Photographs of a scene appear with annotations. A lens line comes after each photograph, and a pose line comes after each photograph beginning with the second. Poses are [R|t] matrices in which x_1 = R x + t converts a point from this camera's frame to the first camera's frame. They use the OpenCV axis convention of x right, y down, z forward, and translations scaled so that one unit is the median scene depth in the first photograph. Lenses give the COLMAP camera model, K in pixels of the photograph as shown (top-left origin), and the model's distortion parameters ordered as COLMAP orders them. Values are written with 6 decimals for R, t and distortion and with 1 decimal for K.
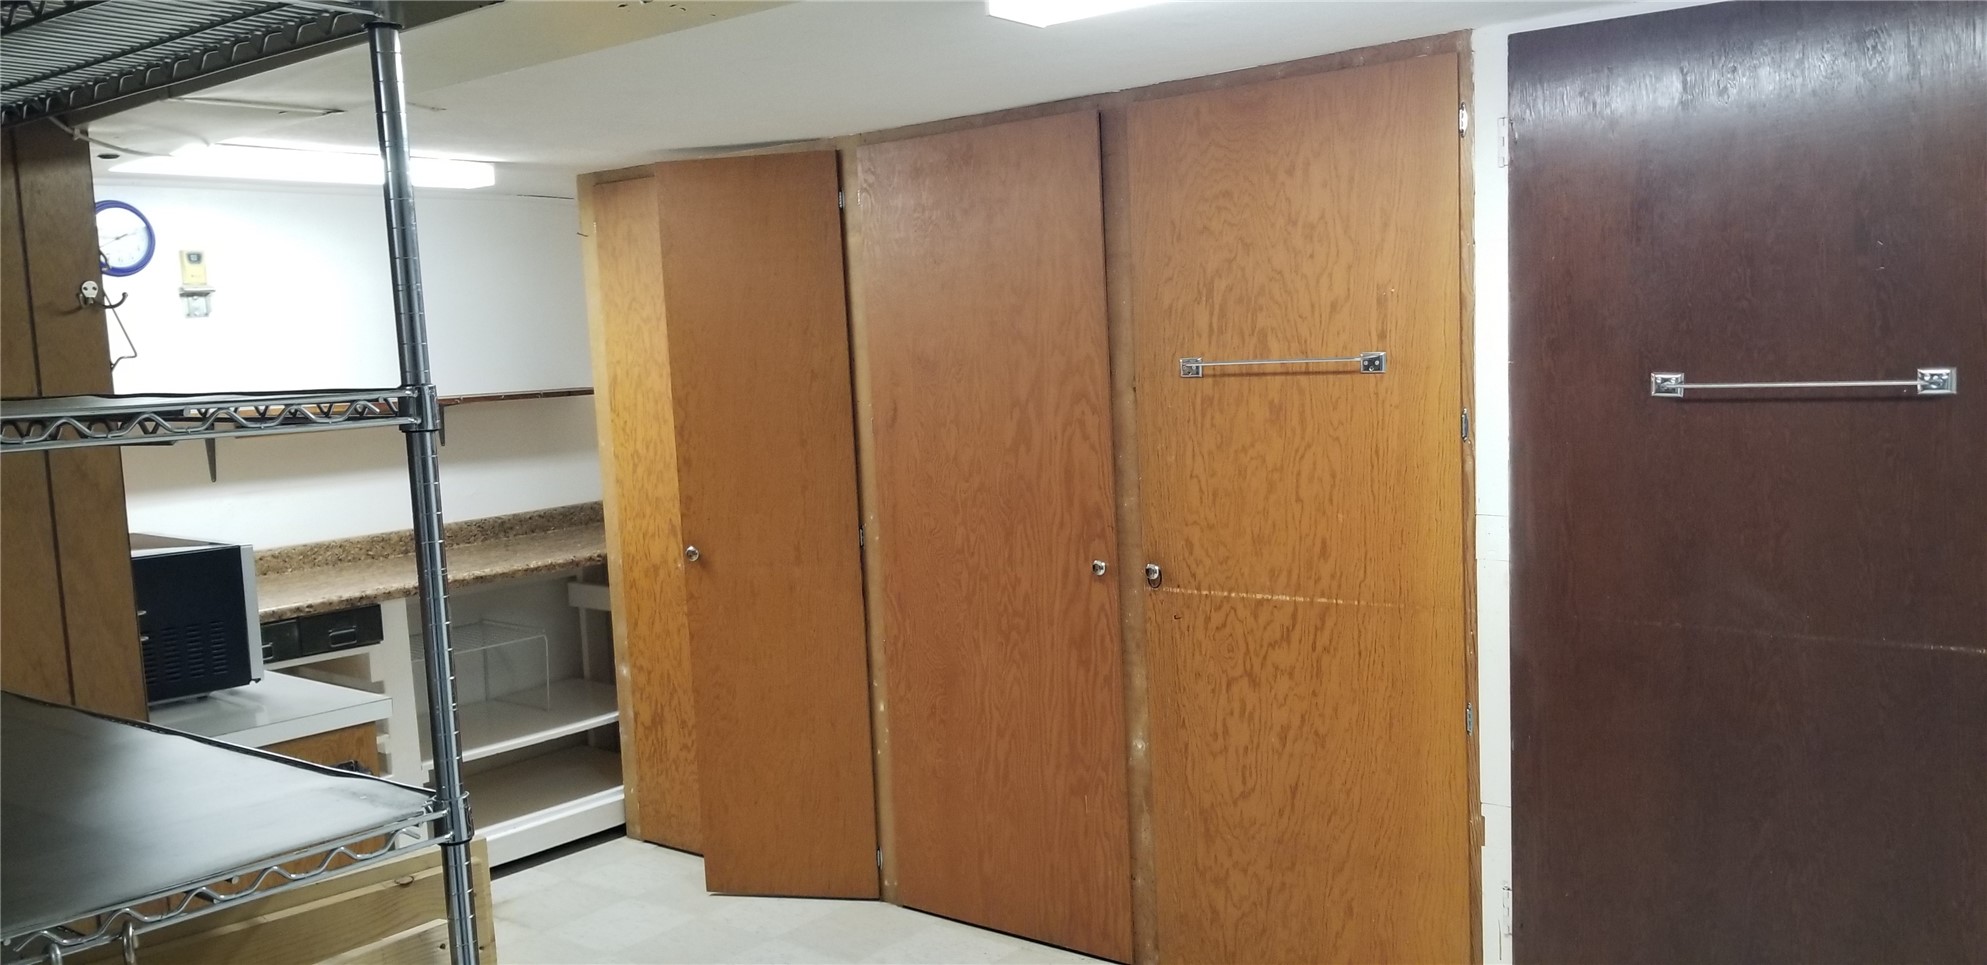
lens RADIAL K [[1573.6, 0, 993.5], [0, 1573.6, 482.5], [0, 0, 1]] dist [0.004201, -0.005040]
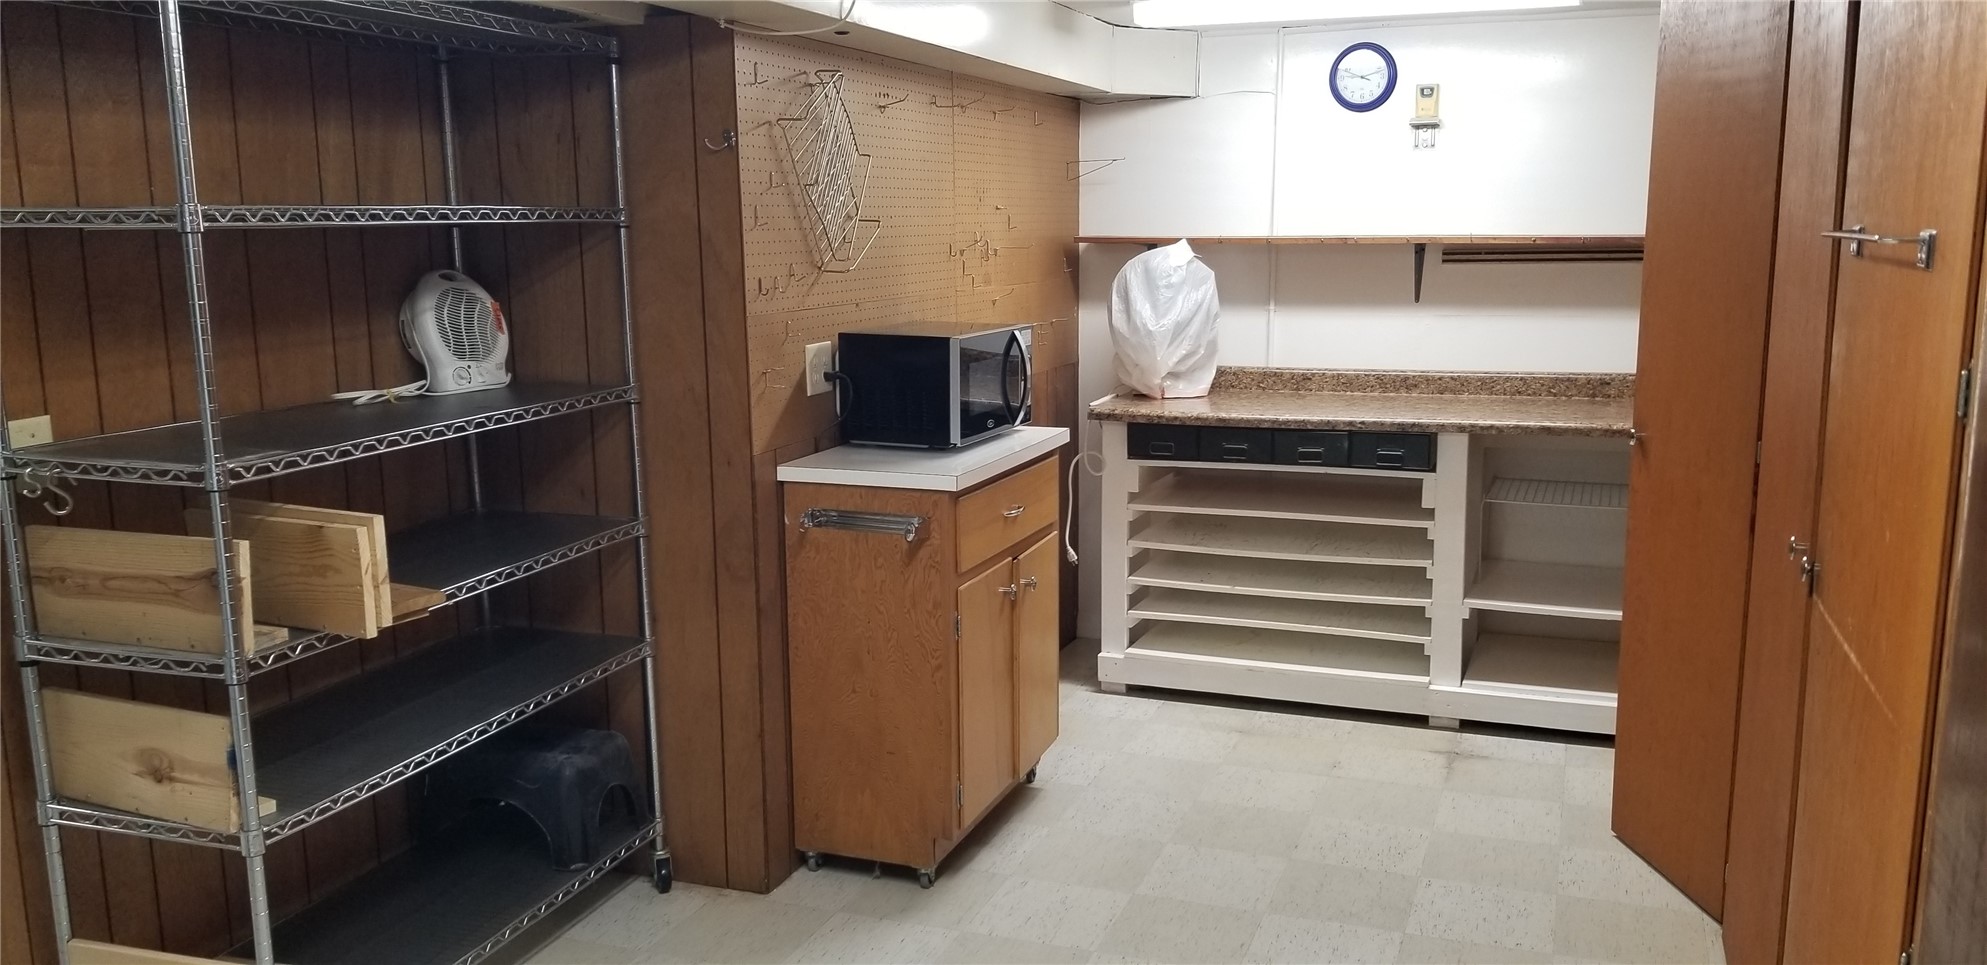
lens RADIAL K [[1524.9, 0, 993.5], [0, 1524.9, 482.5], [0, 0, 1]] dist [0.076939, -0.001486]
pose [[0.337342, 0.202655, -0.919310, 0.424327], [-0.096369, 0.978858, 0.180419, -0.043588], [0.936437, 0.027730, 0.349739, 0.367721]]
